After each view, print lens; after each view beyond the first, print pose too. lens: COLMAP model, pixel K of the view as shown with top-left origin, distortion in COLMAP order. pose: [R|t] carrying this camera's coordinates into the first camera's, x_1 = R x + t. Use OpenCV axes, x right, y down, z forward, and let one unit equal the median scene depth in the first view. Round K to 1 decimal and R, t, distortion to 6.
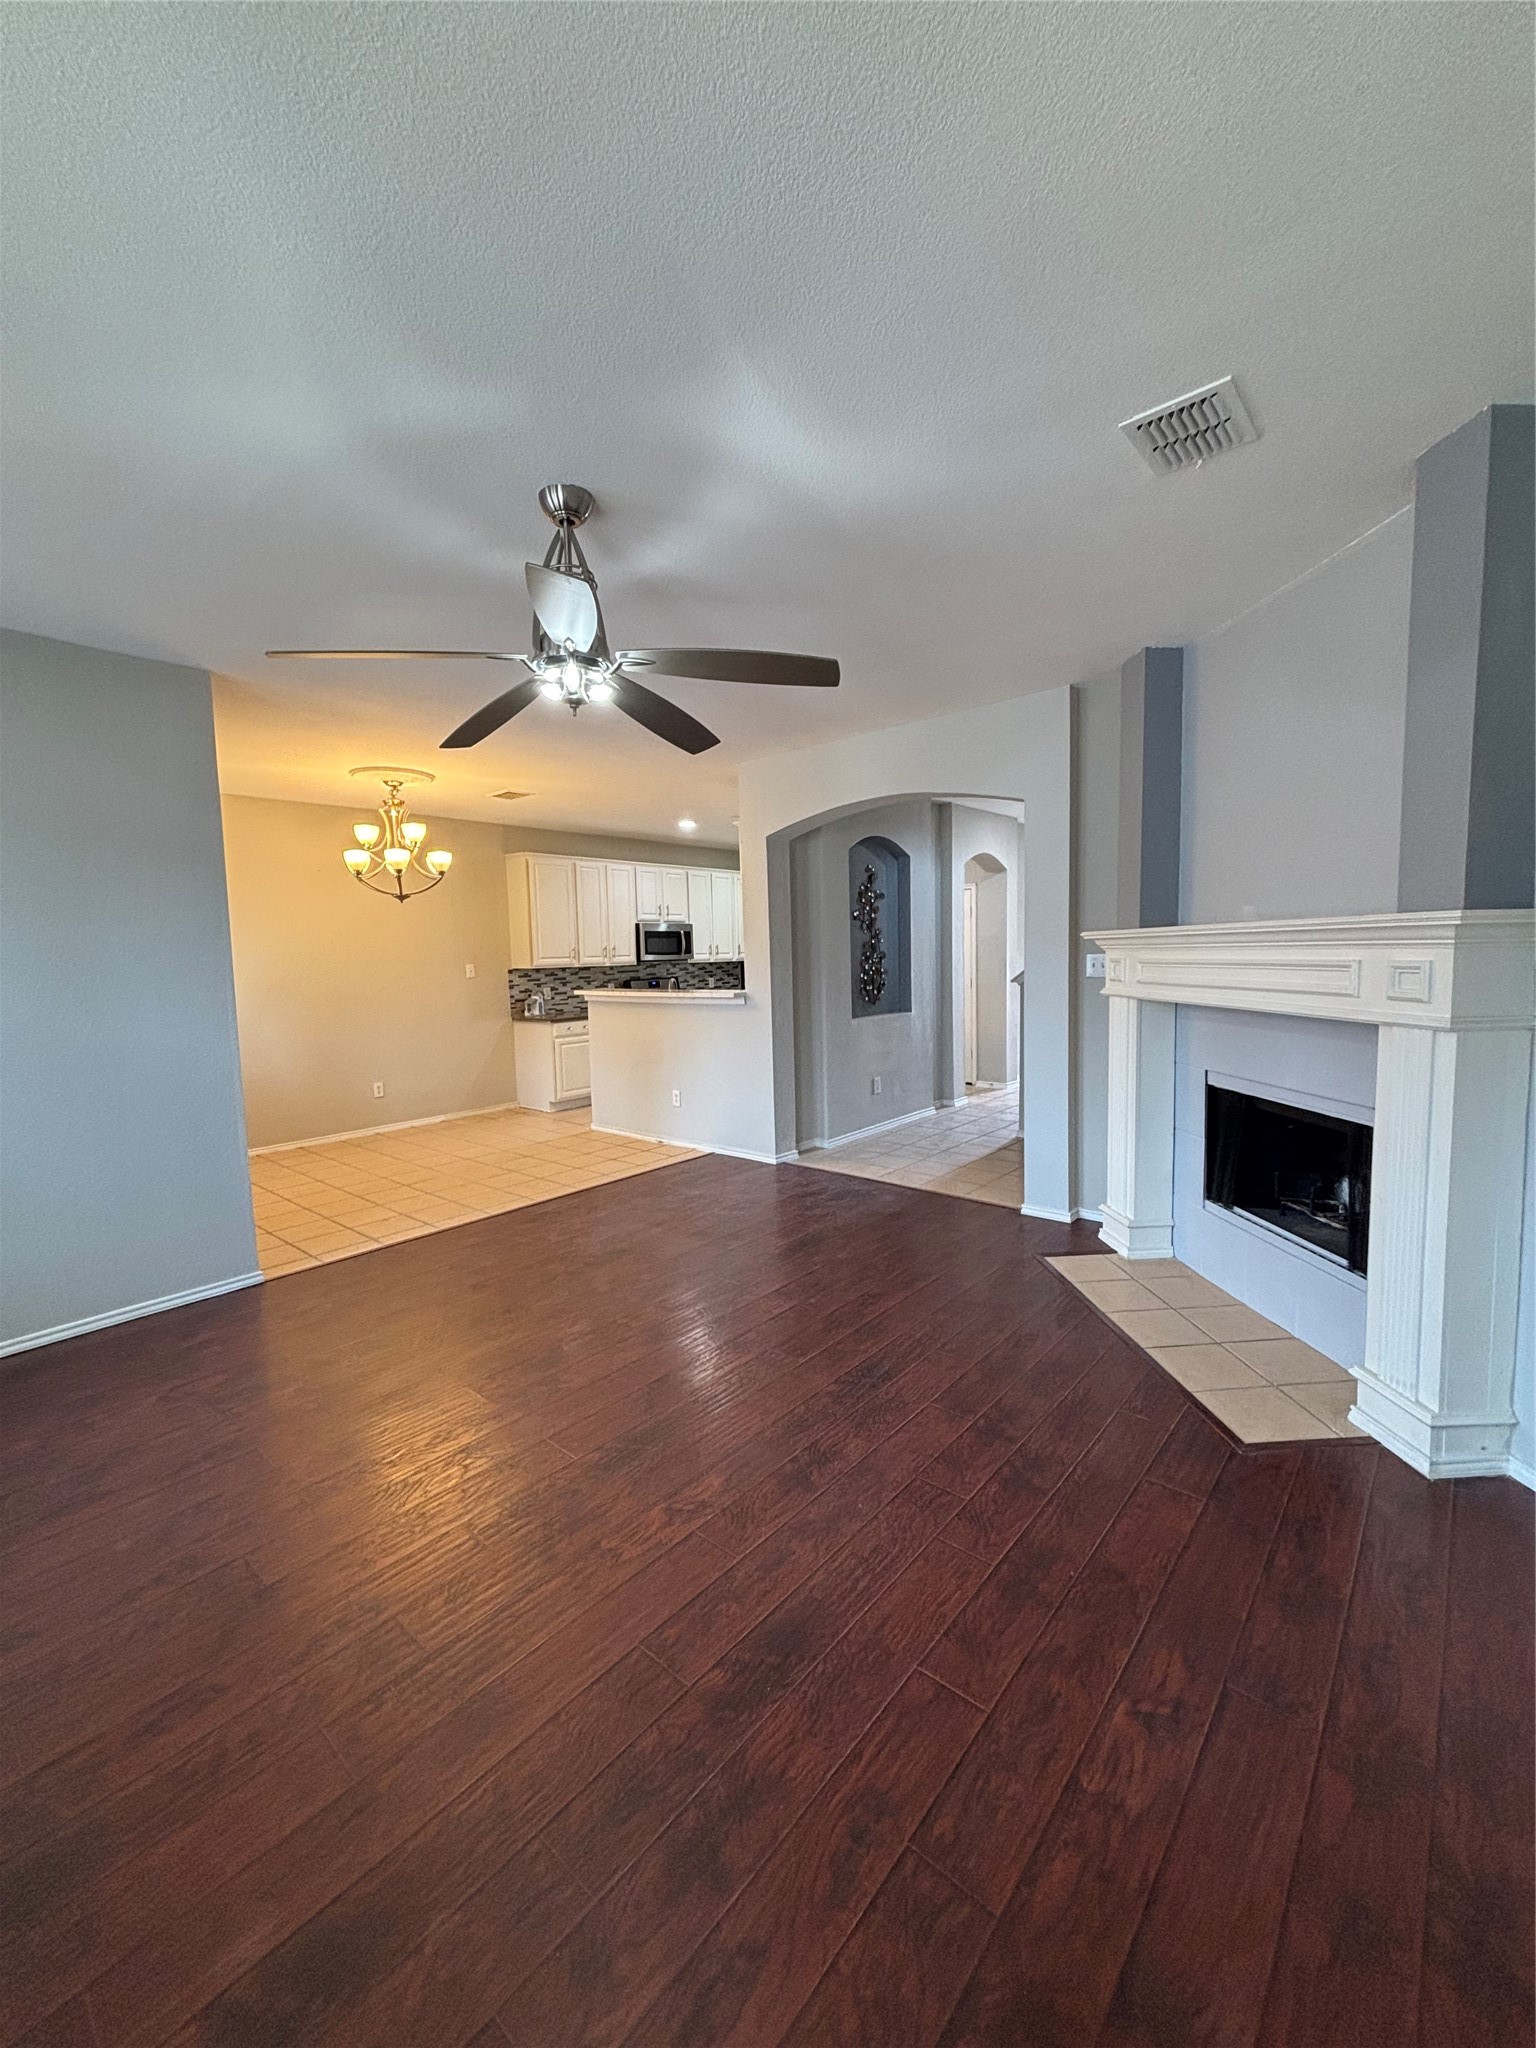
lens RADIAL K [[815.2, 0, 768.0], [0, 815.2, 1024.0], [0, 0, 1]] dist [0.001219, 0.000021]
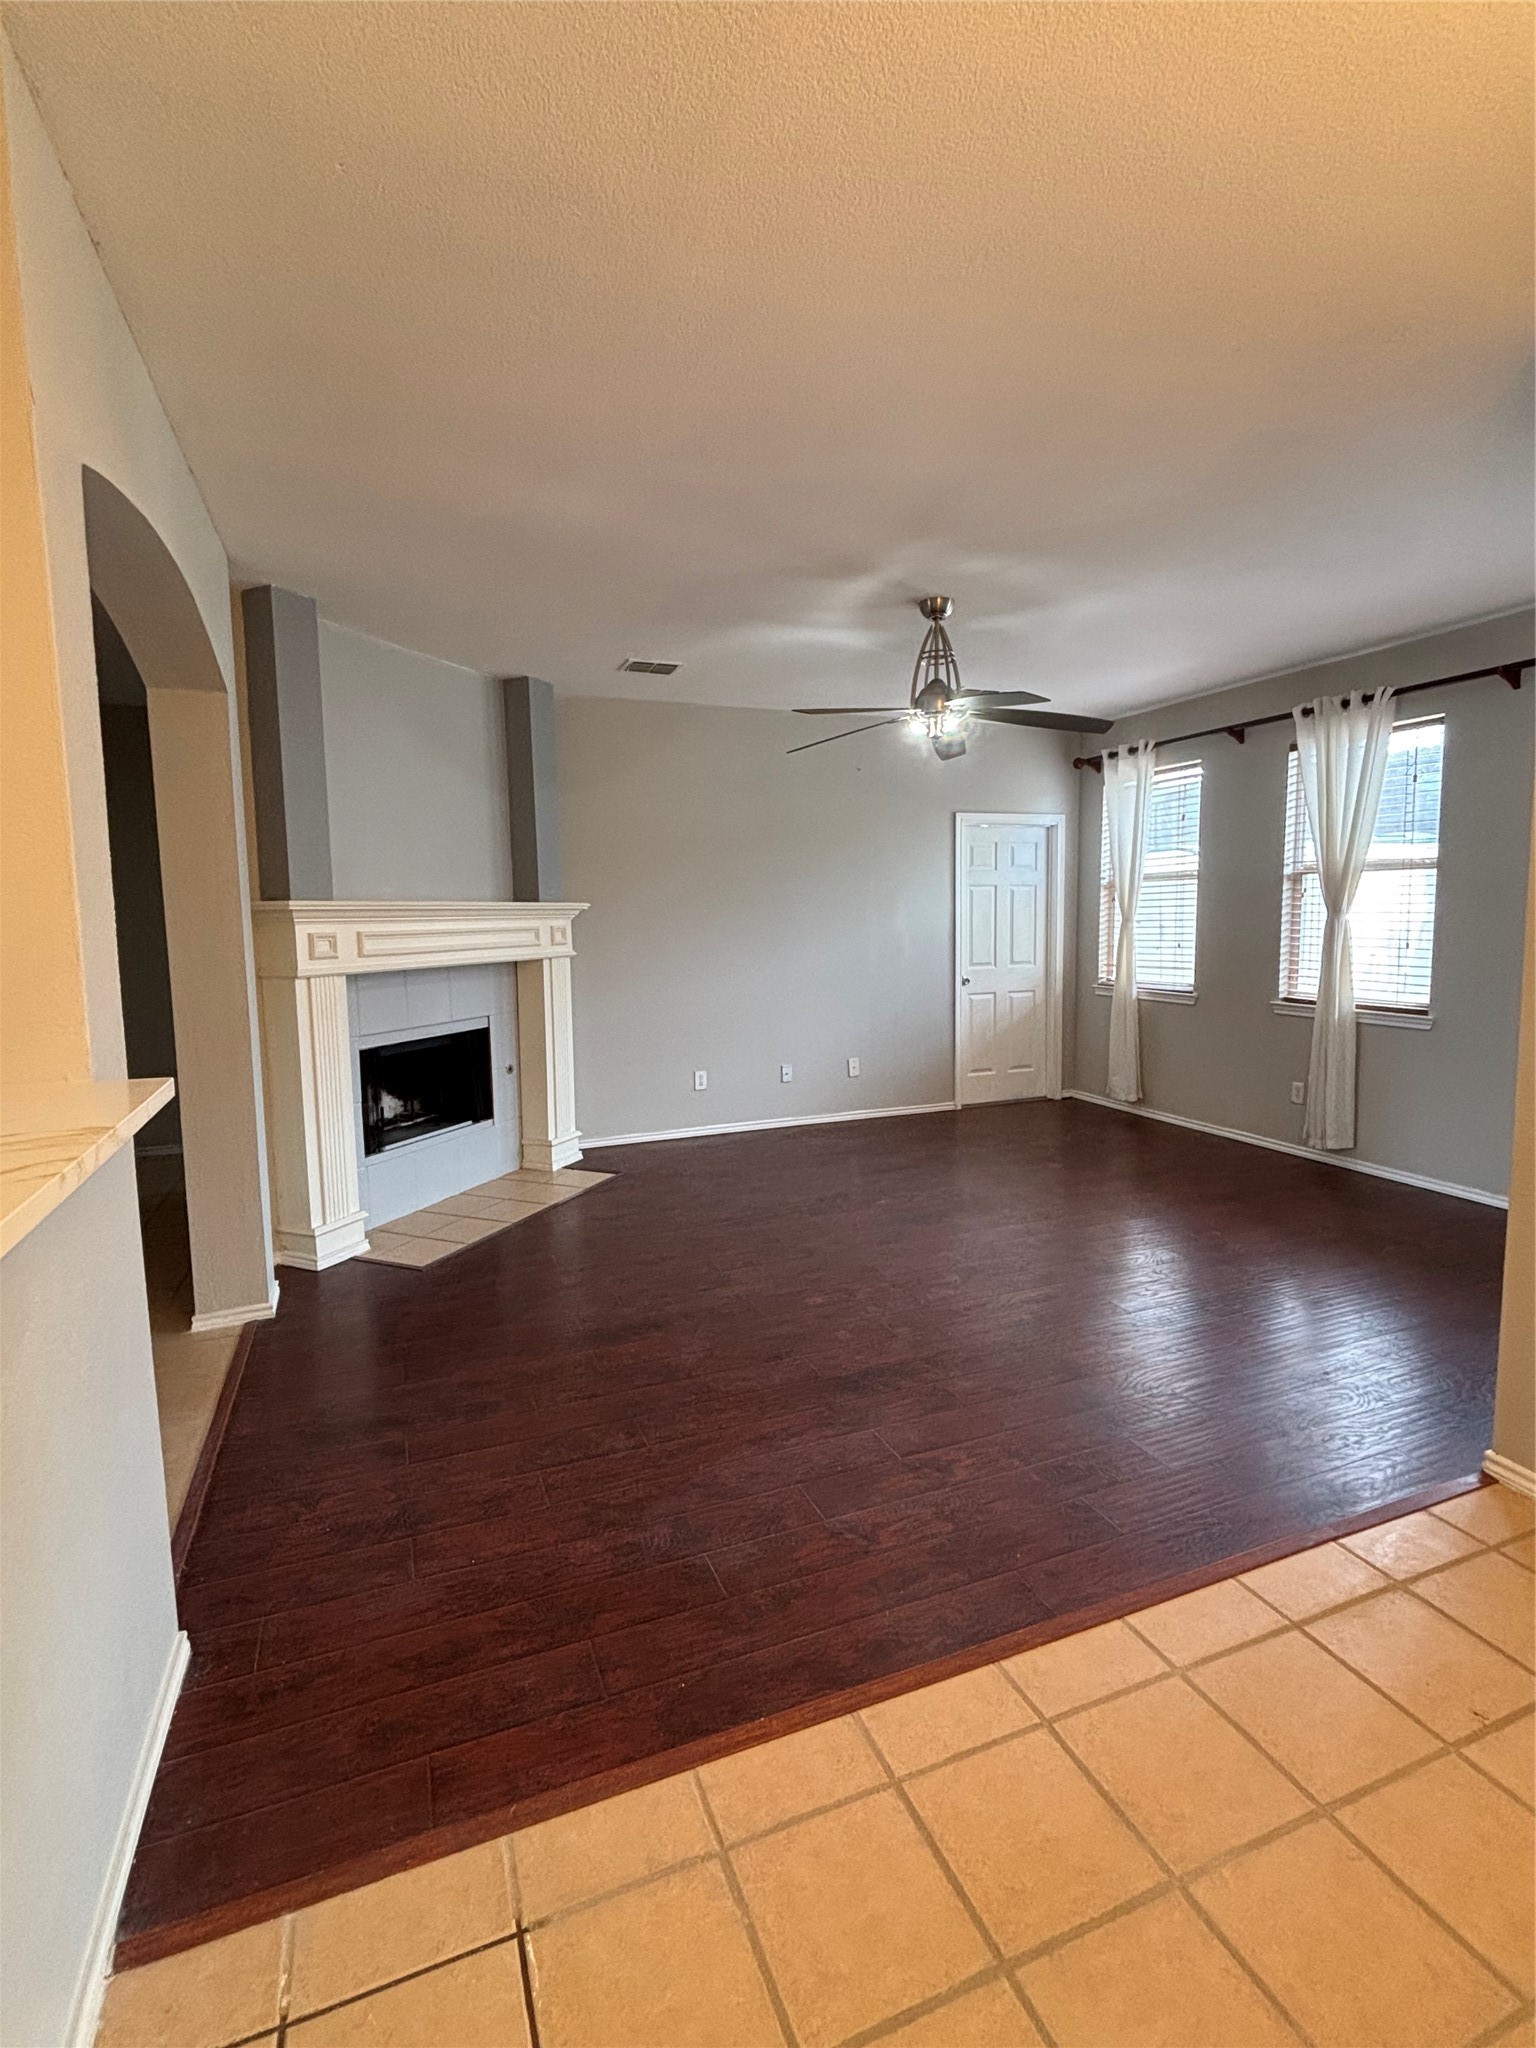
lens RADIAL K [[968.6, 0, 768.0], [0, 968.6, 1024.0], [0, 0, 1]] dist [-0.000520, -0.000062]
pose [[-0.889486, -0.013035, 0.456777, -0.371754], [0.079172, 0.980080, 0.182141, -0.106498], [-0.450052, 0.198176, -0.870735, 1.325599]]
